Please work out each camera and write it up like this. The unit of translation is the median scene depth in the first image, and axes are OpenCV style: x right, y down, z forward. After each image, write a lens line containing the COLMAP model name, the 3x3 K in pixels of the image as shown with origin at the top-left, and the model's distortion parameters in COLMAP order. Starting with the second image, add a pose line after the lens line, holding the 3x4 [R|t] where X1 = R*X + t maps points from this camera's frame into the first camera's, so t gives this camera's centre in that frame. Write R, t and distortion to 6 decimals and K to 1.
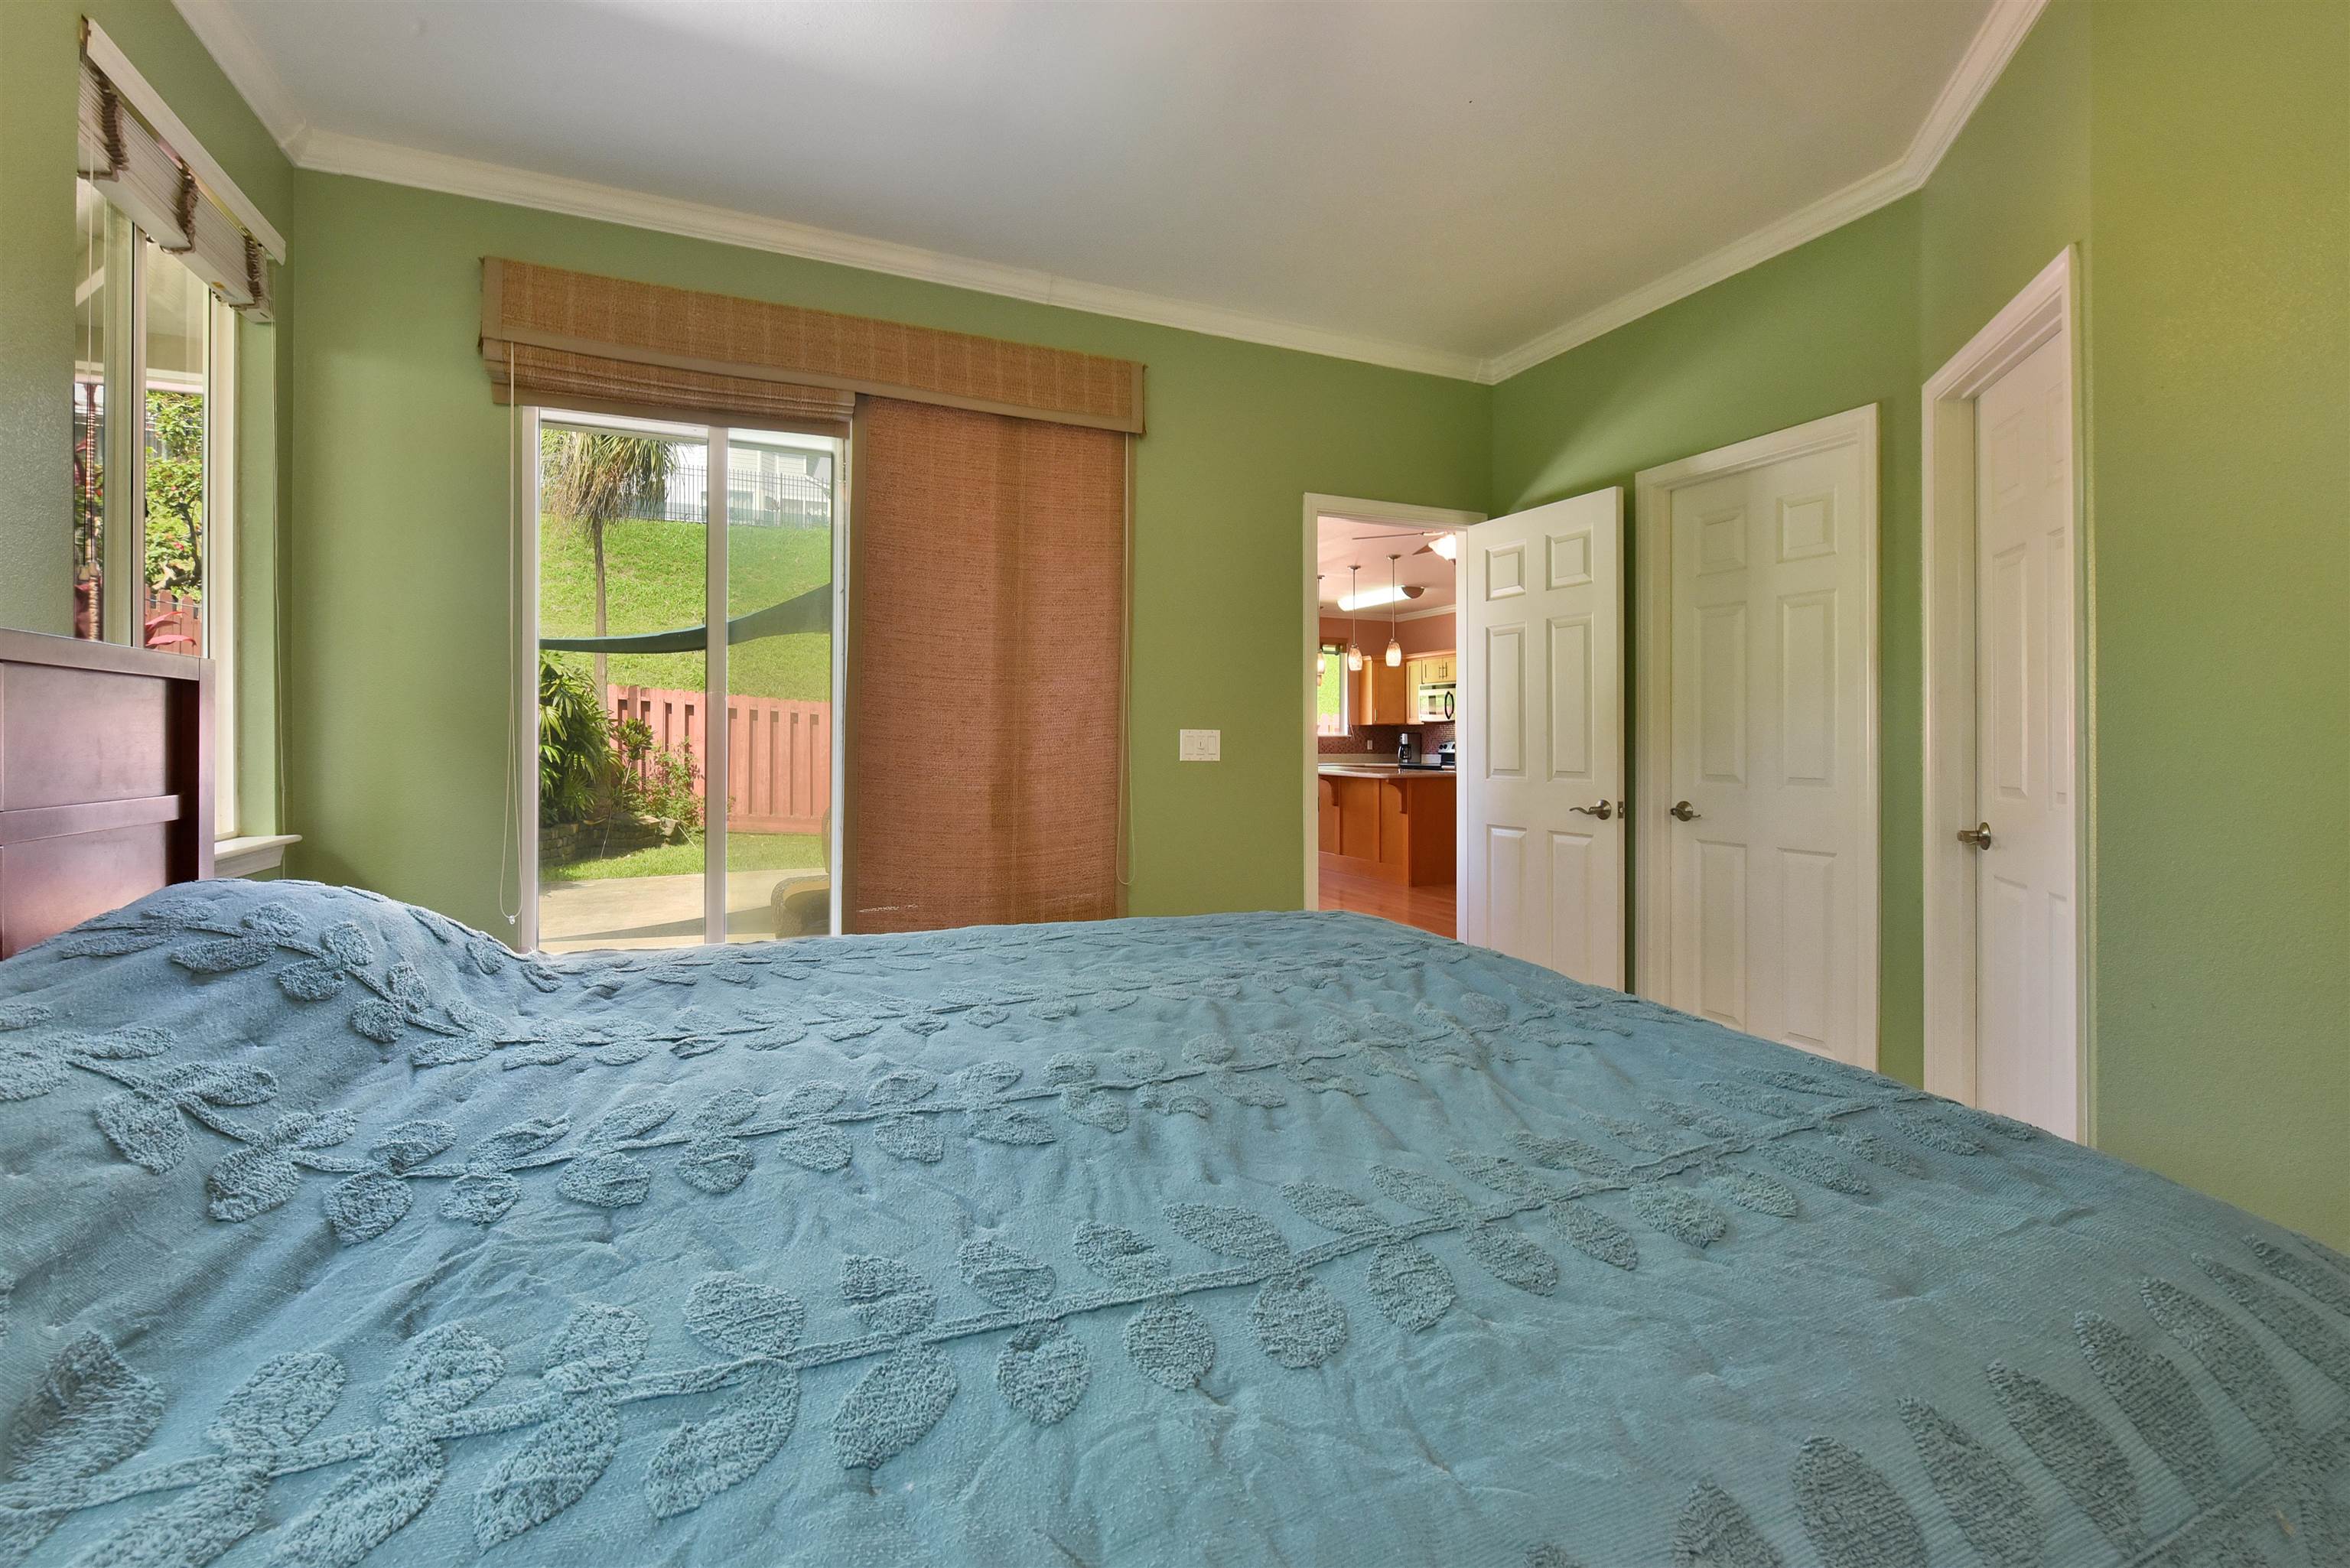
lens RADIAL K [[998.5, 0, 1206.1], [0, 998.5, 739.6], [0, 0, 1]] dist [0.001501, 0.000095]
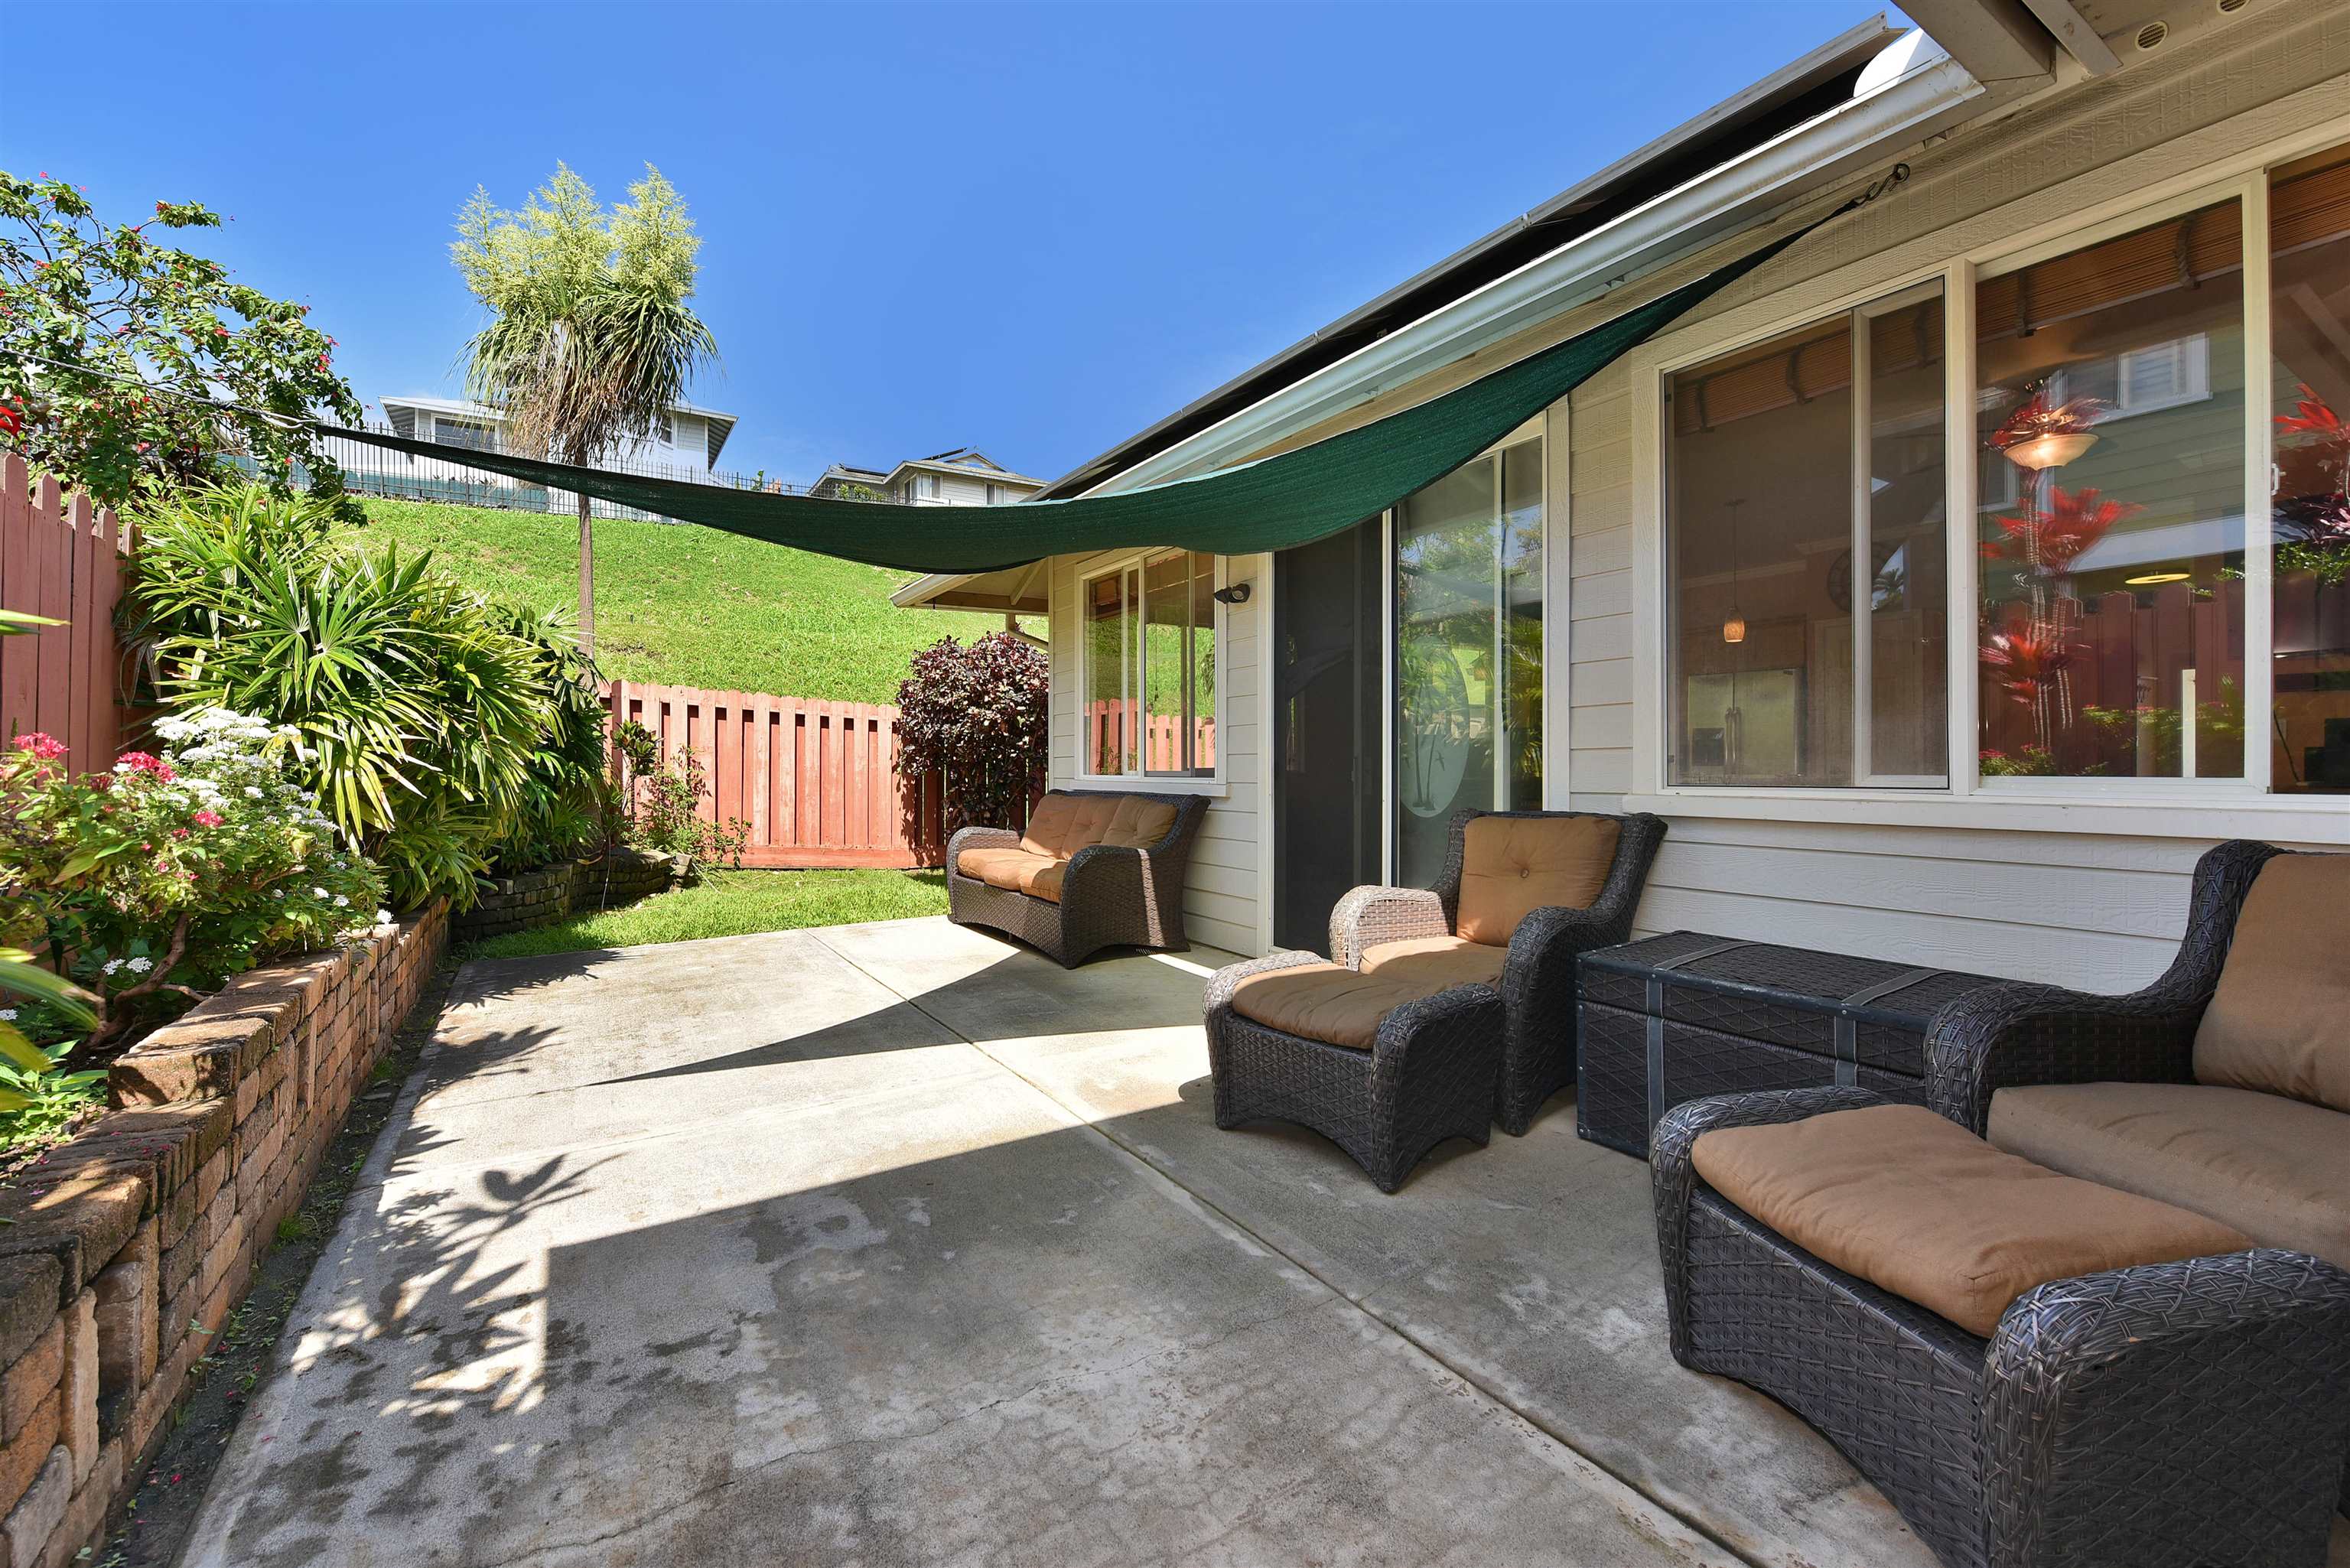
lens RADIAL K [[965.5, 0, 1214.2], [0, 965.5, 758.0], [0, 0, 1]] dist [-0.011864, 0.001501]
pose [[0.992412, -0.002610, 0.122928, -0.221270], [0.002234, 0.999992, 0.003191, 0.005667], [-0.122936, -0.002892, 0.992410, 0.224372]]
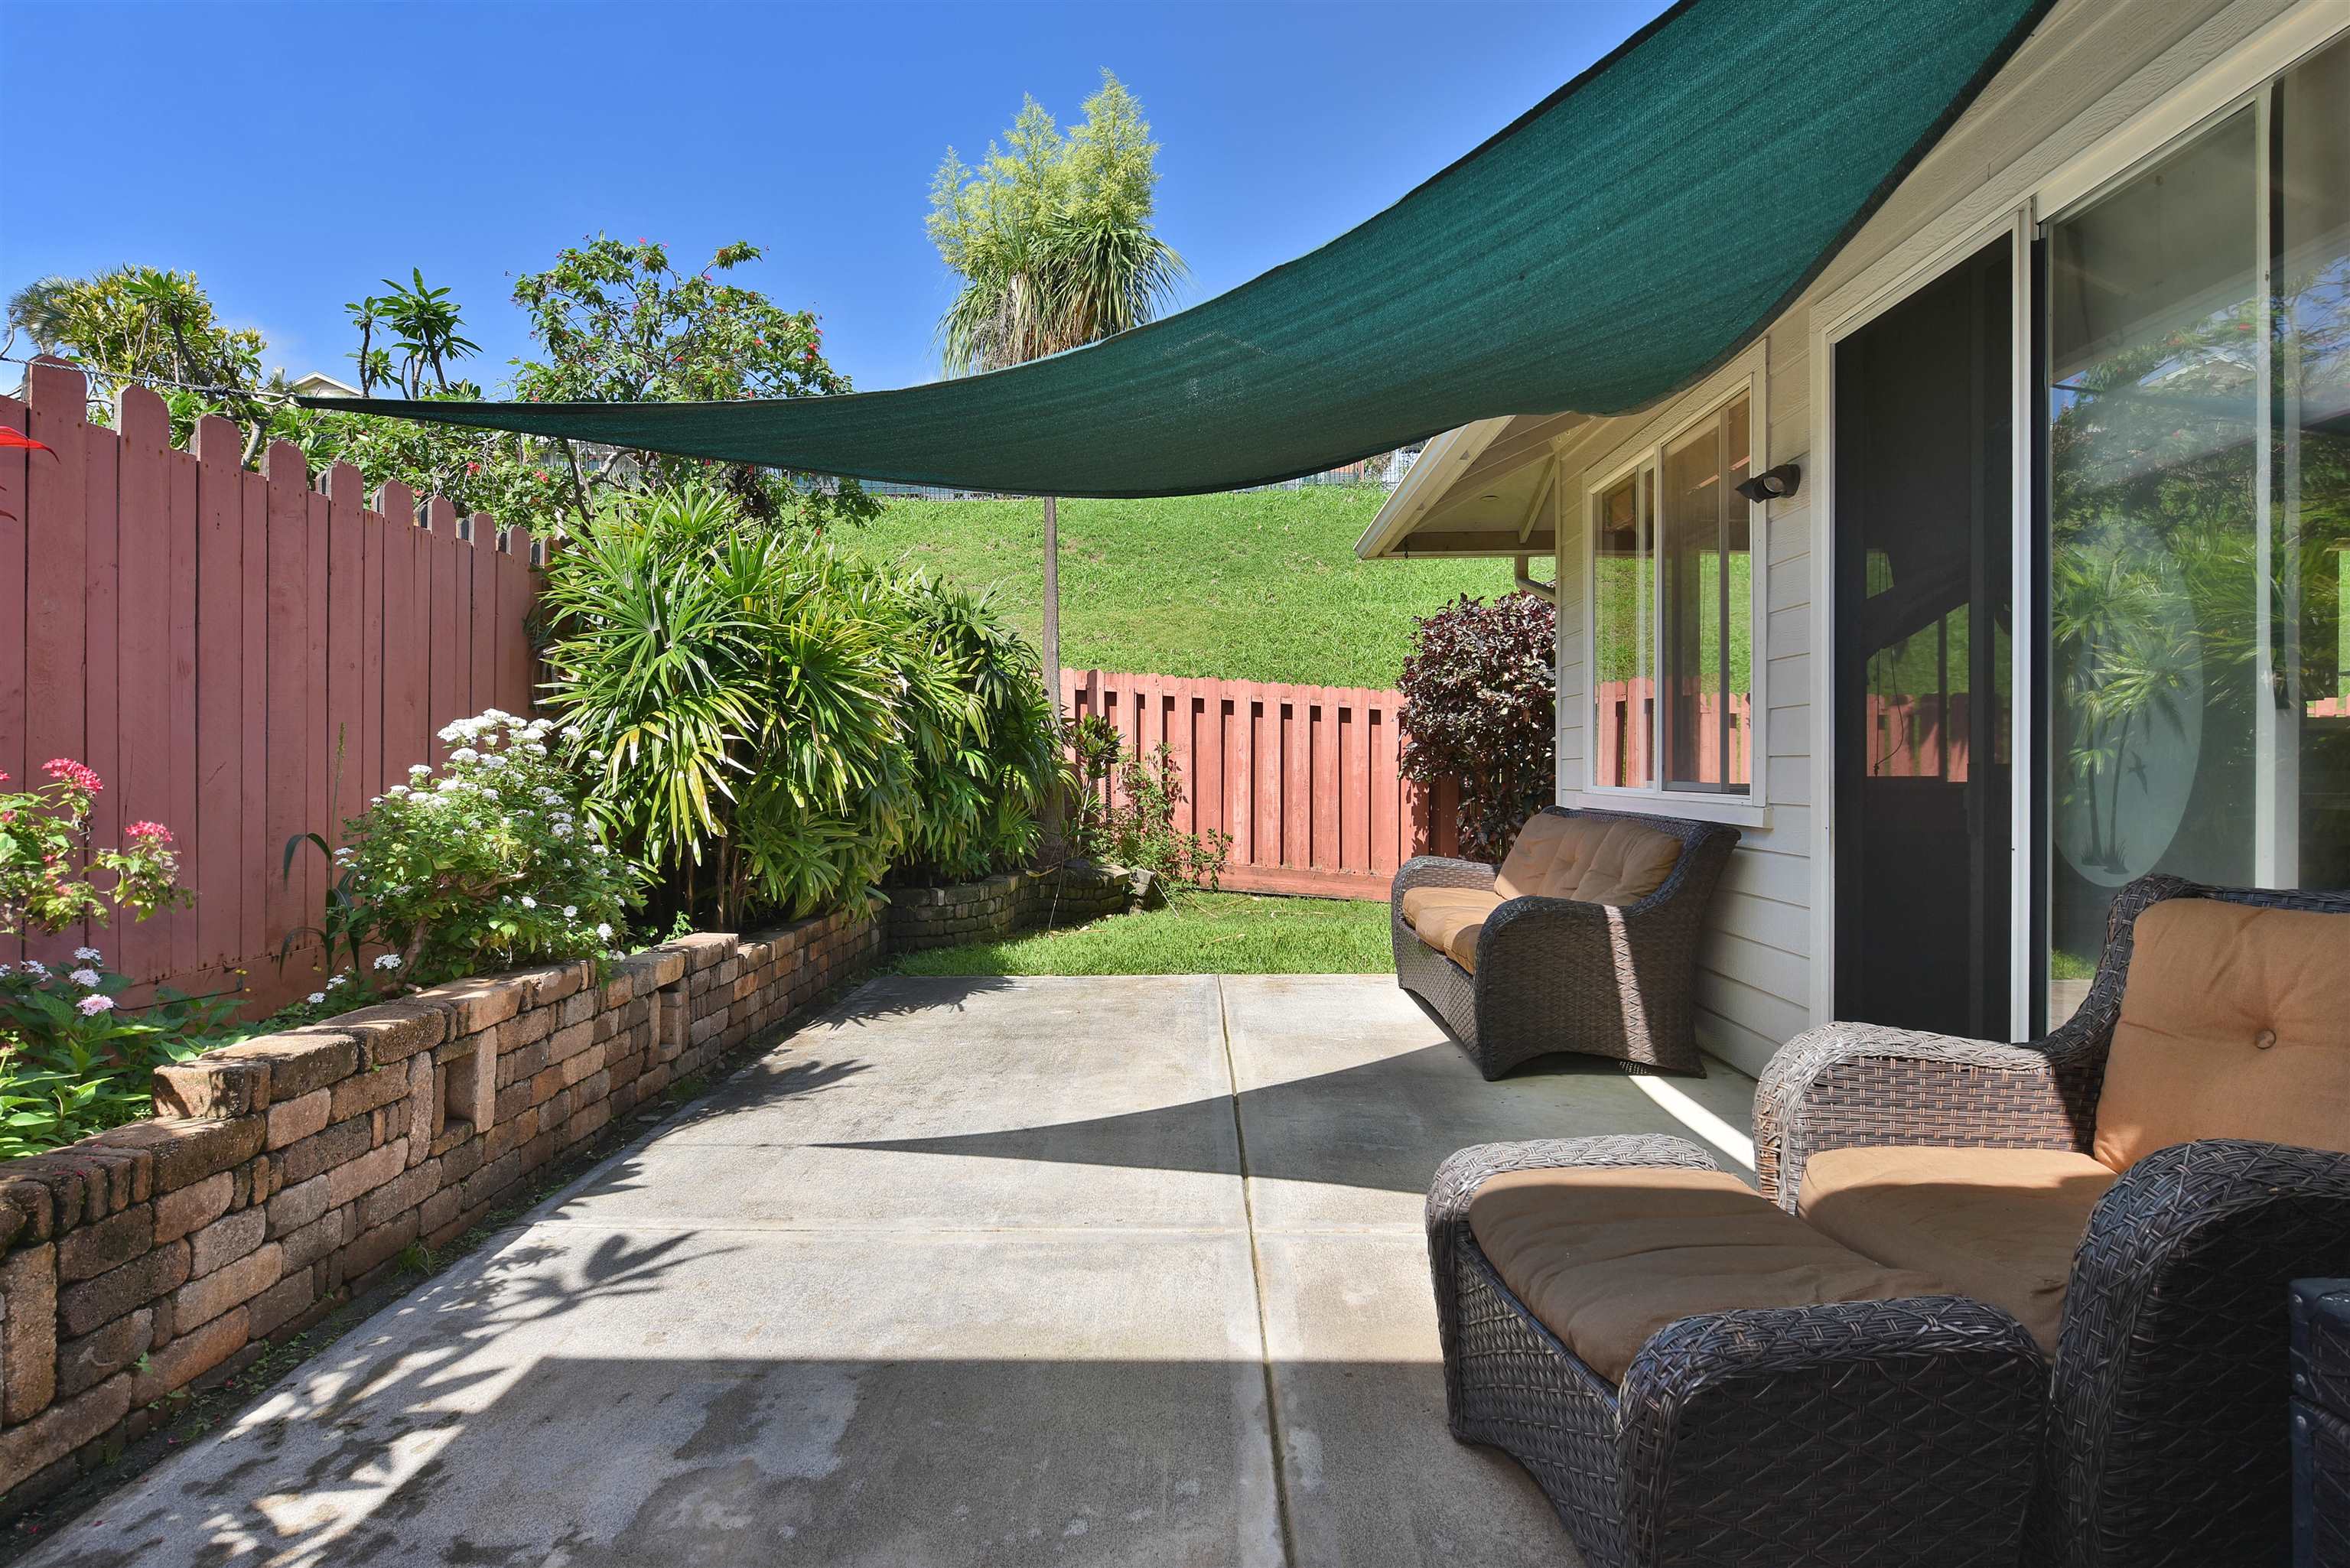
lens RADIAL K [[1237.6, 0, 1168.2], [0, 1237.6, 761.7], [0, 0, 1]] dist [0.002631, -0.005823]
pose [[0.889884, 0.001677, -0.456184, -0.153104], [0.001029, 0.999983, 0.005684, 0.004851], [0.456186, -0.005527, 0.889867, 0.288536]]
